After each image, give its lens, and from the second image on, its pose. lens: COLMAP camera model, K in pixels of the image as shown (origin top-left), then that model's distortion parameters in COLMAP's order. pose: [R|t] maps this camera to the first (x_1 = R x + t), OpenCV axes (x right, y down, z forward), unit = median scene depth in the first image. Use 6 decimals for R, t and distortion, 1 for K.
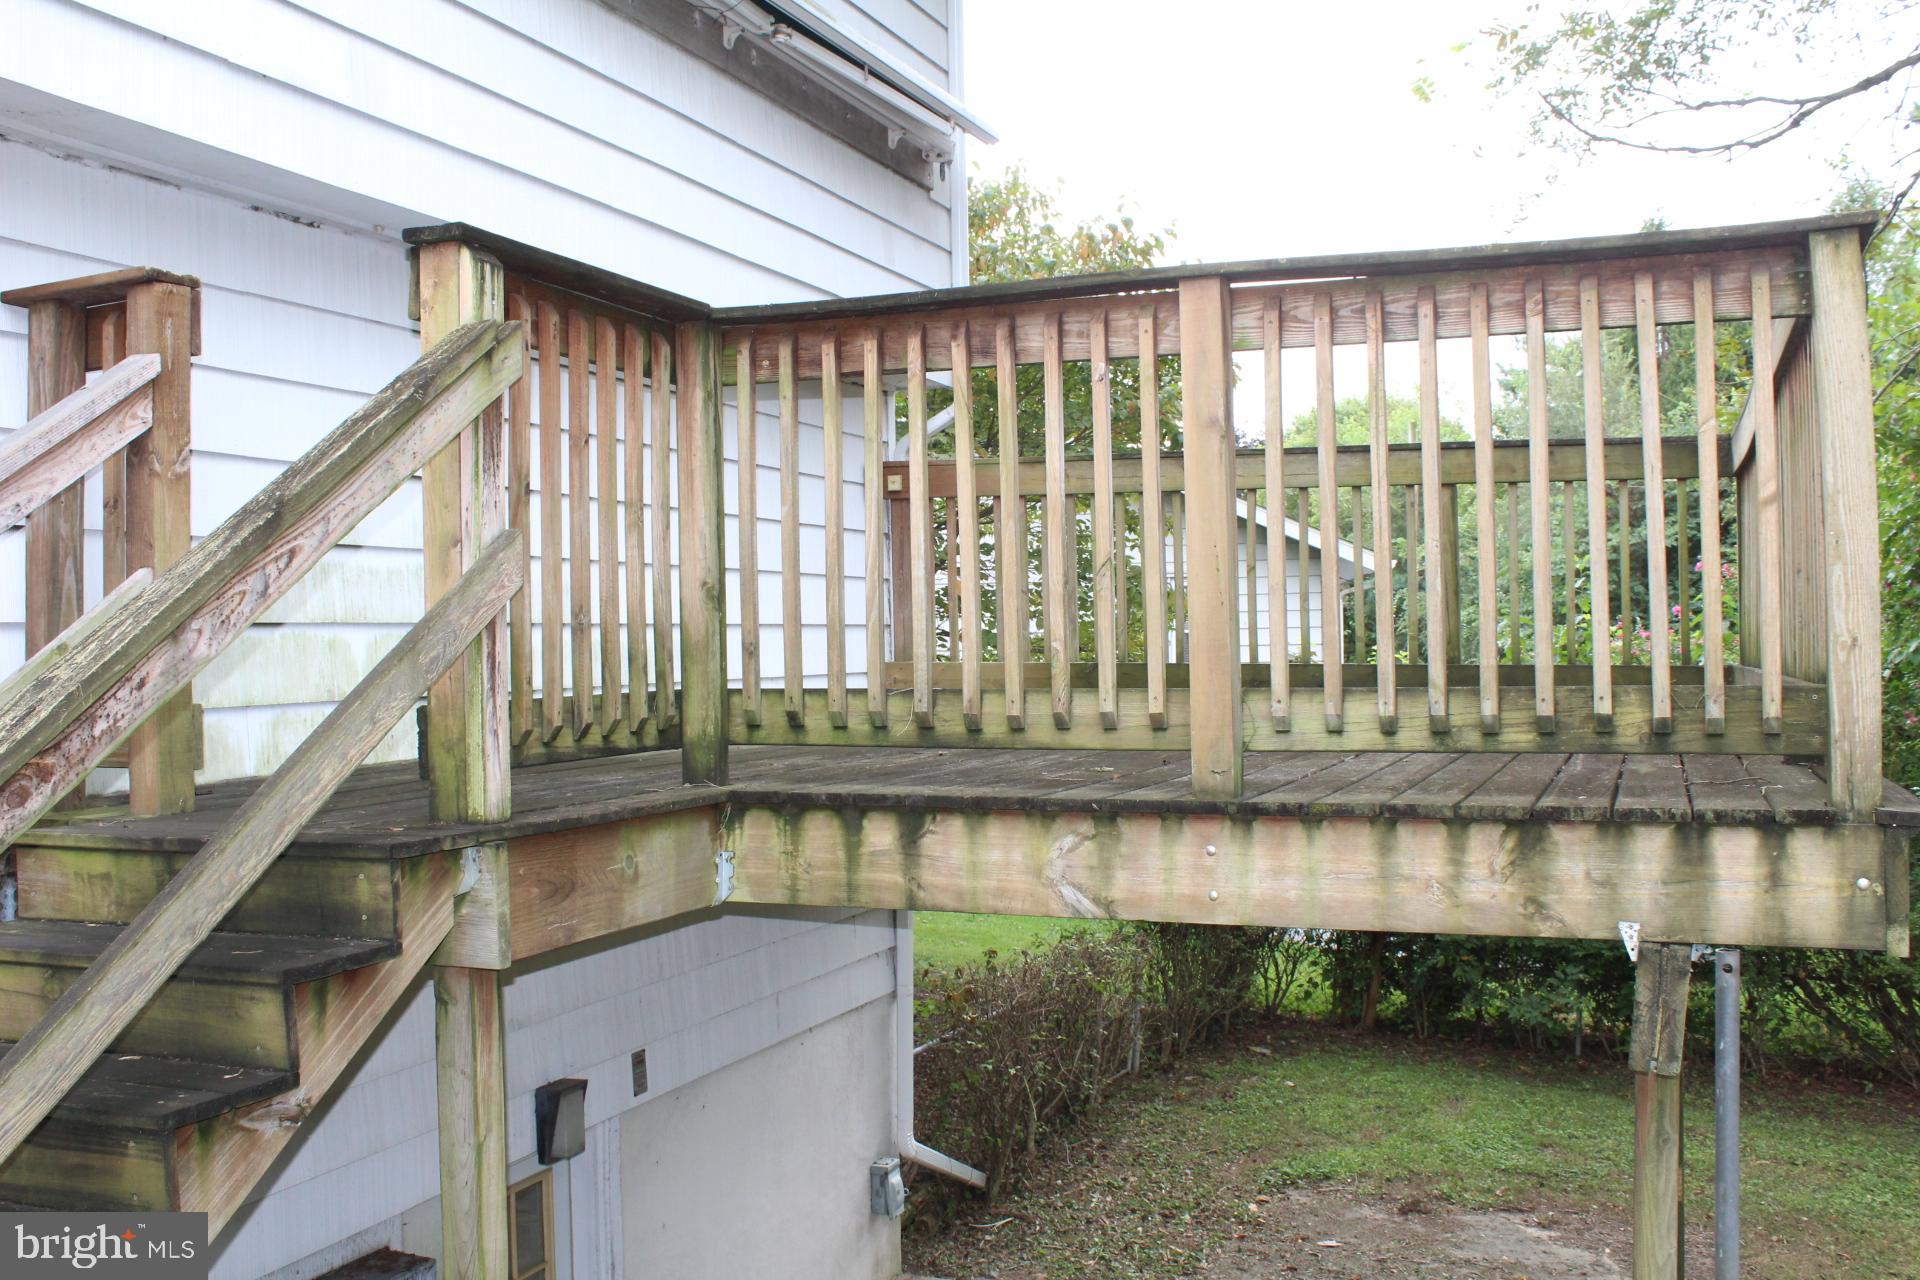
lens RADIAL K [[1862.5, 0, 955.2], [0, 1862.5, 632.5], [0, 0, 1]] dist [-0.052829, 0.000000]
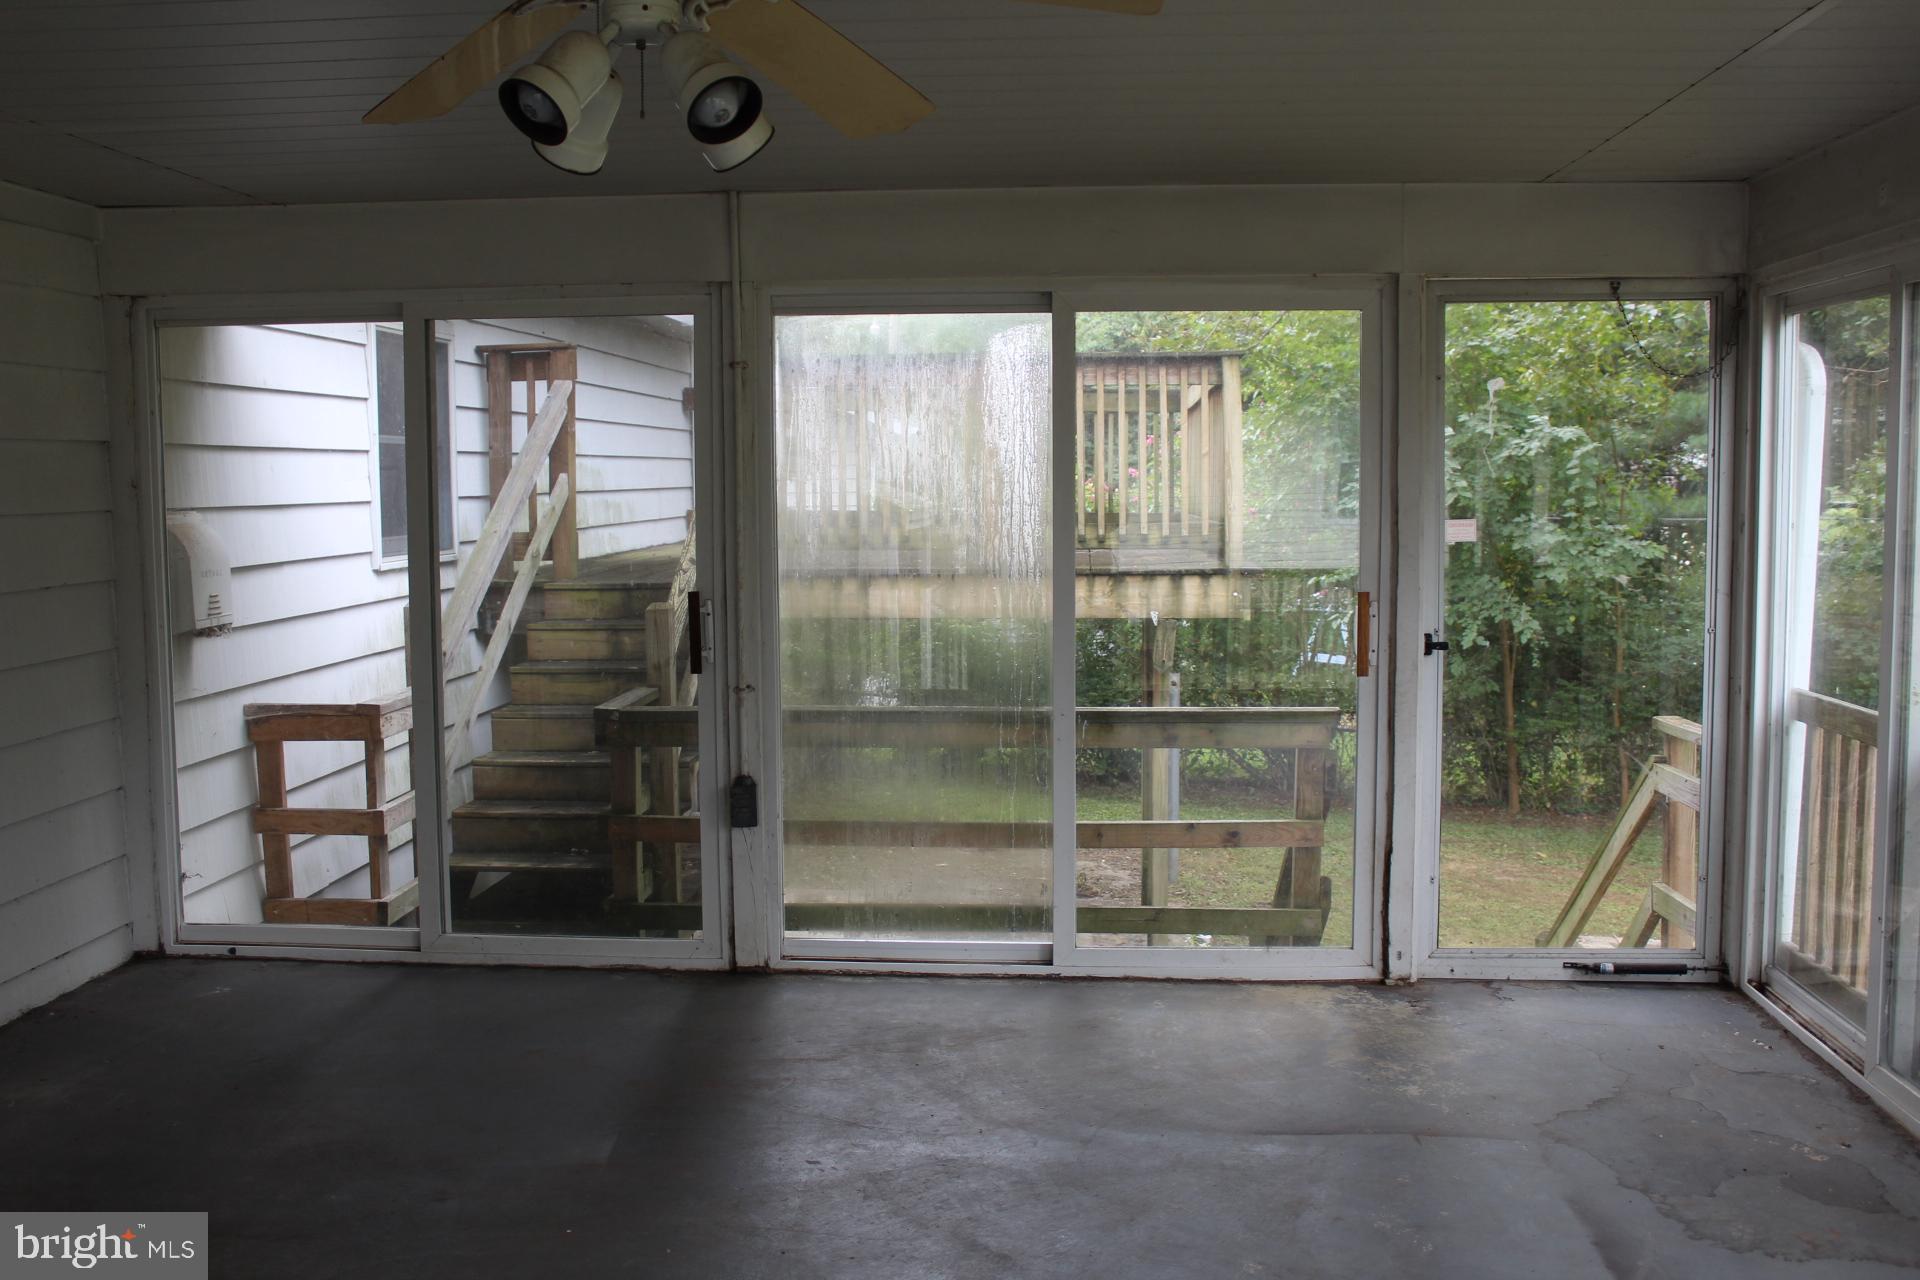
lens RADIAL K [[1862.5, 0, 959.6], [0, 1862.5, 643.4], [0, 0, 1]] dist [-0.052829, 0.000000]
pose [[0.956670, -0.020385, 0.290460, -0.672686], [-0.006603, 0.995771, 0.091632, -0.041240], [-0.291099, -0.089580, 0.952490, -1.455247]]
